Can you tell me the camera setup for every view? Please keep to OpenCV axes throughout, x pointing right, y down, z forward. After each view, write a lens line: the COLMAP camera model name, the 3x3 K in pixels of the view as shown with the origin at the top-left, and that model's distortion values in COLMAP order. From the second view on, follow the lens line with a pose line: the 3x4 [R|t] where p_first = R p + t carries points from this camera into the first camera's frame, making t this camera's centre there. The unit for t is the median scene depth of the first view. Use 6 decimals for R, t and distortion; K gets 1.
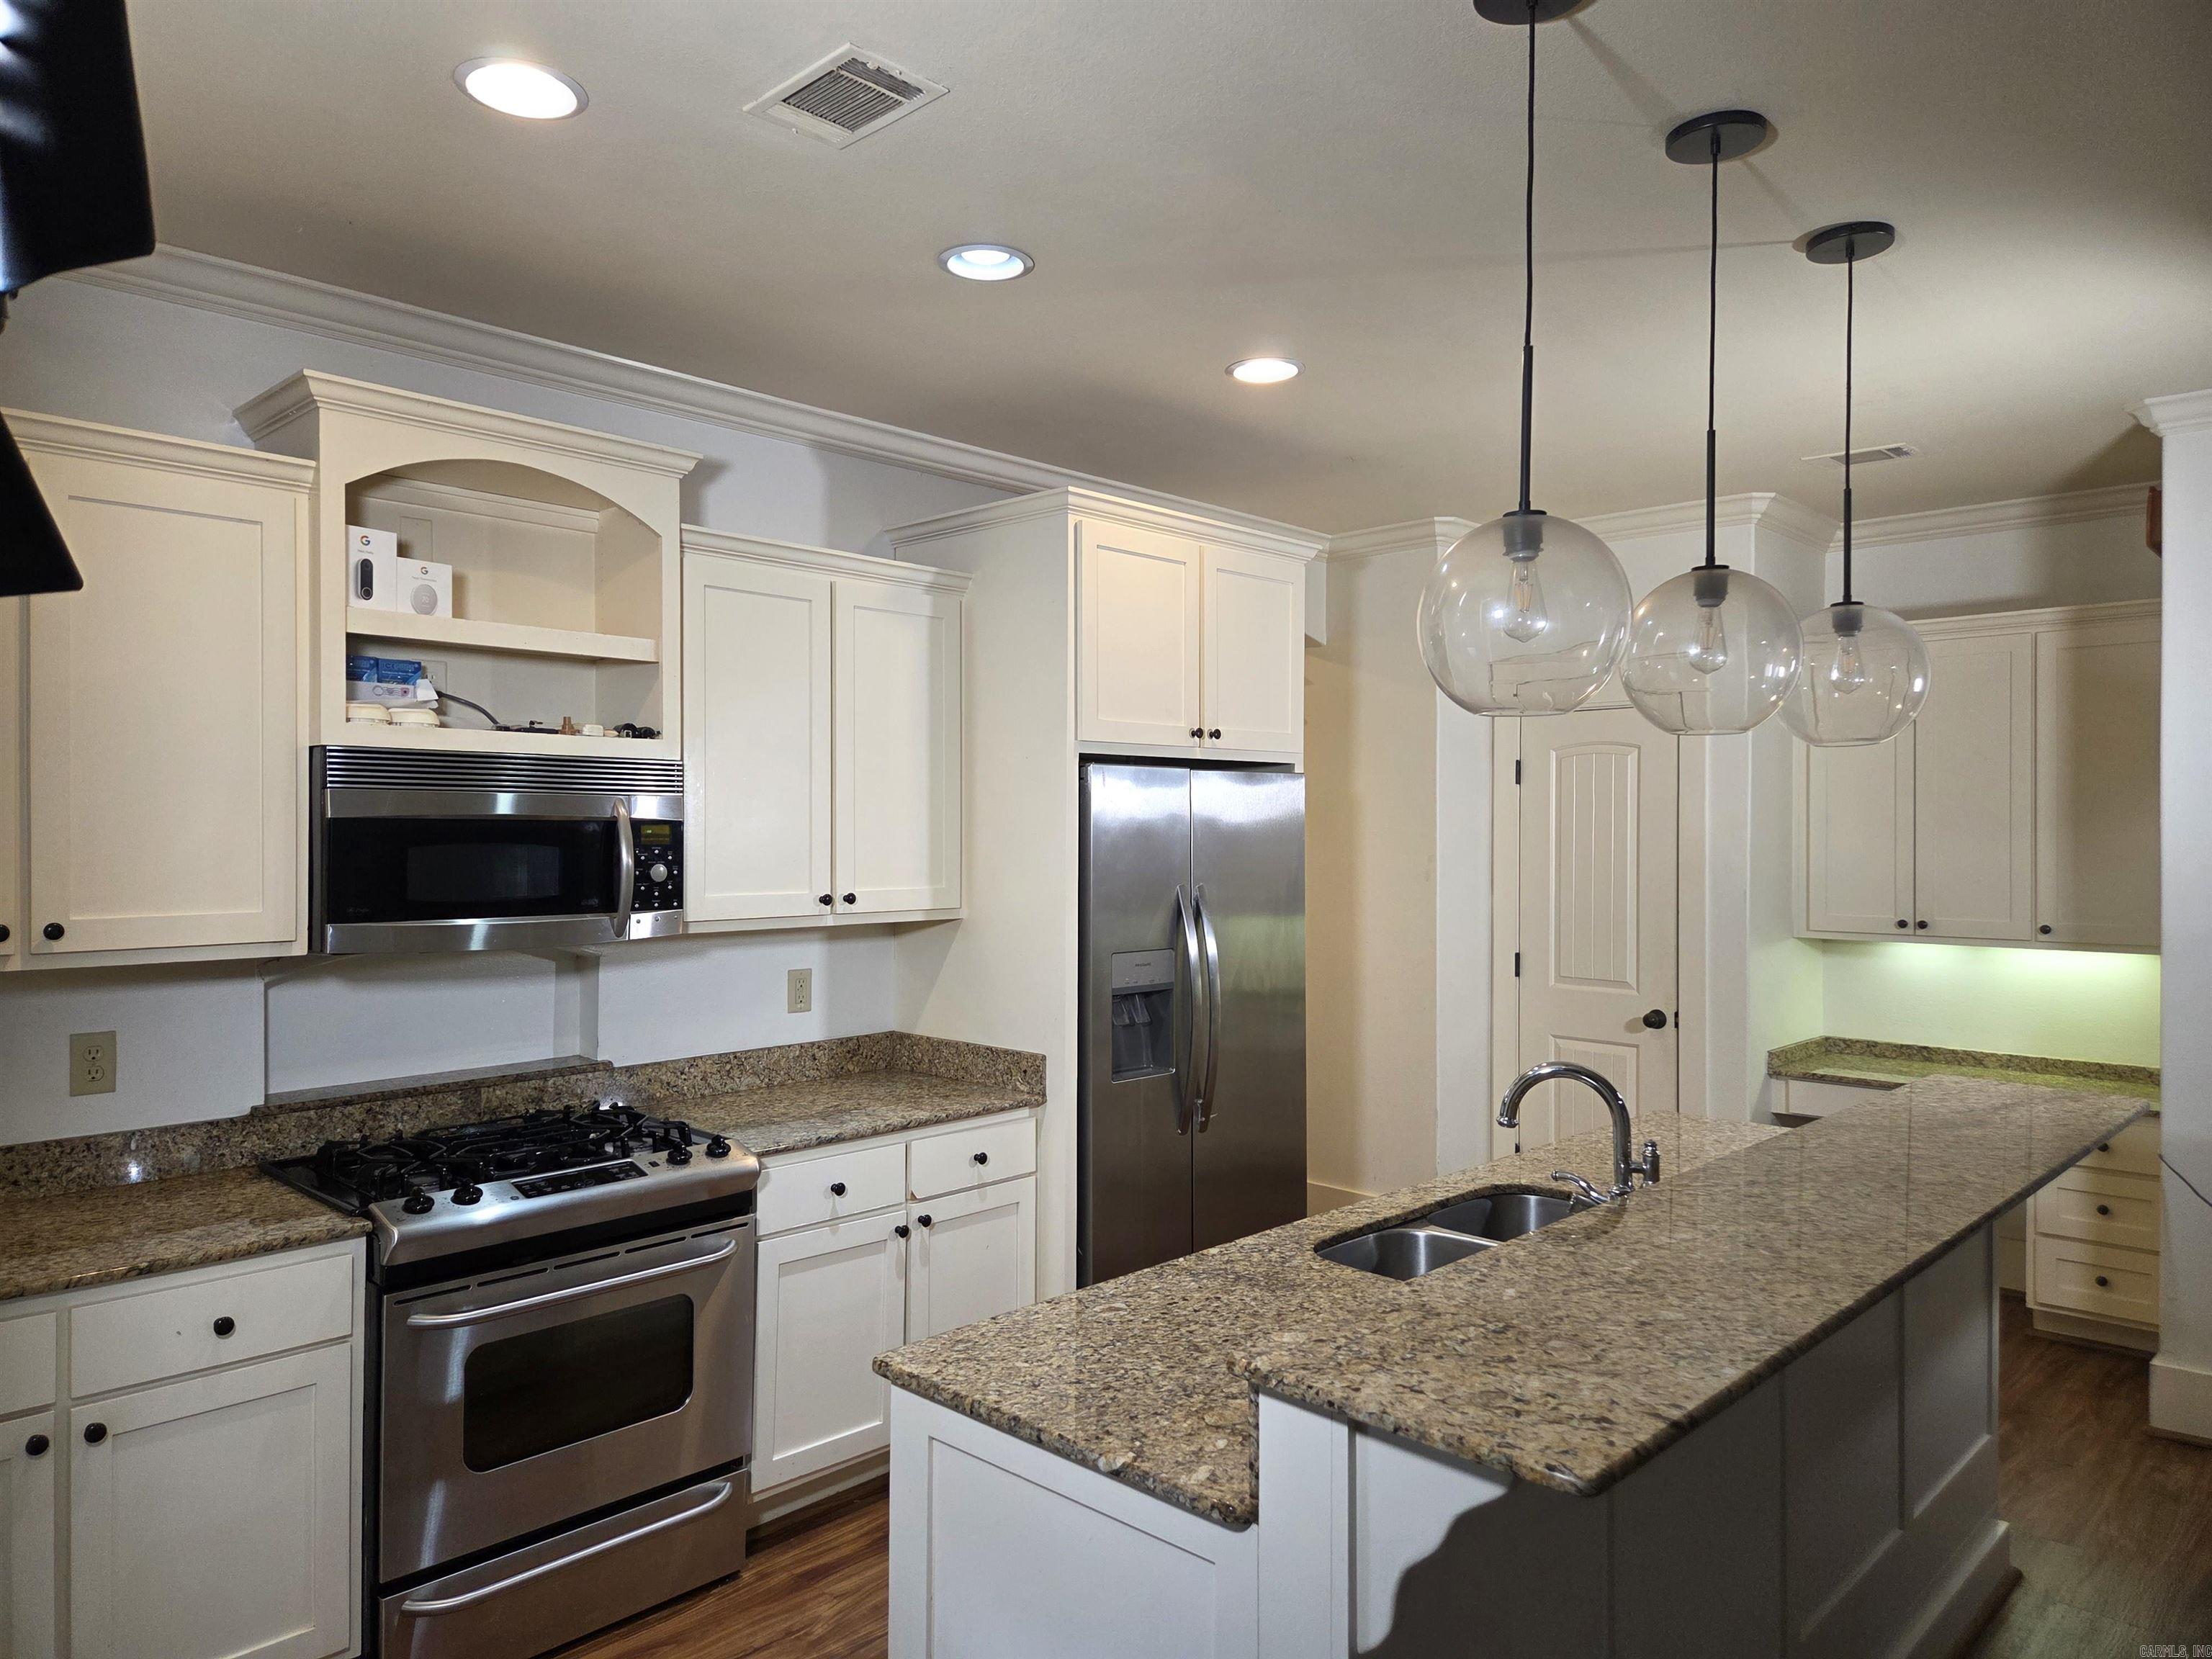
lens RADIAL K [[1503.1, 0, 1106.0], [0, 1503.1, 829.5], [0, 0, 1]] dist [0.007055, 0.000907]
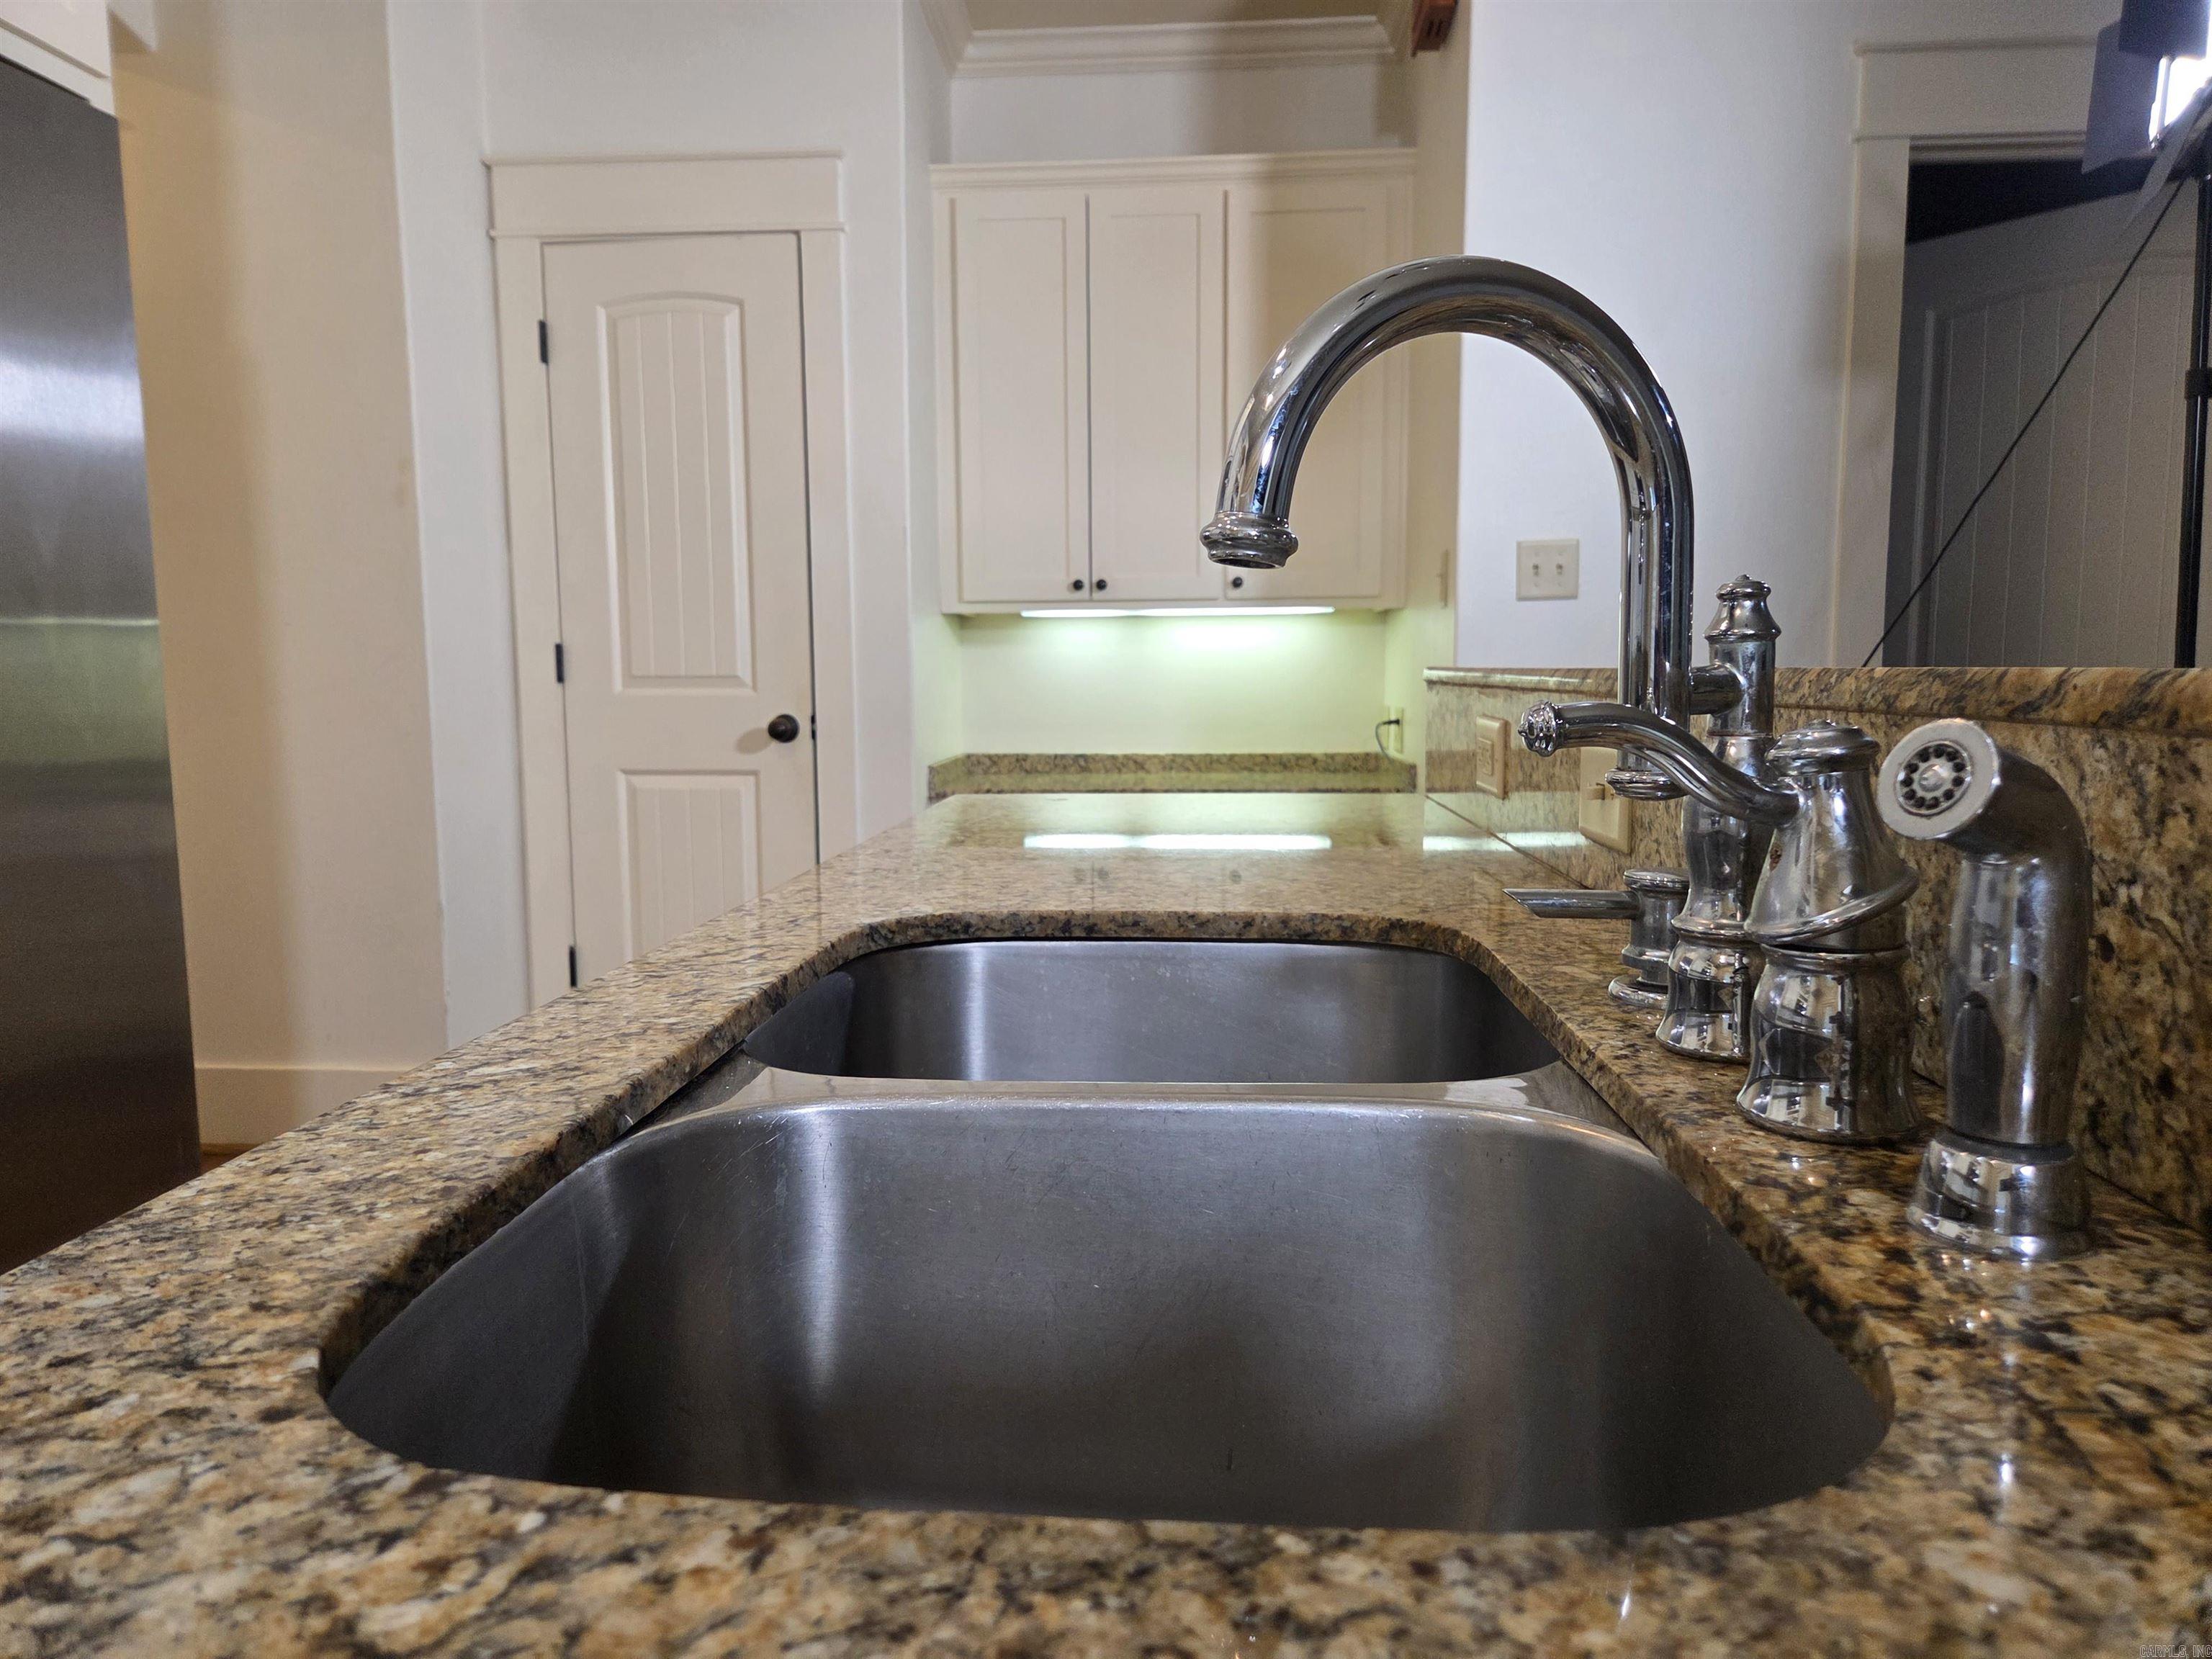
lens RADIAL K [[1503.1, 0, 1106.0], [0, 1503.1, 829.5], [0, 0, 1]] dist [0.007055, 0.000907]
pose [[0.770292, -0.085564, 0.631925, 0.062410], [0.019511, 0.993656, 0.110760, 0.120873], [-0.637393, -0.072987, 0.767074, 0.480919]]
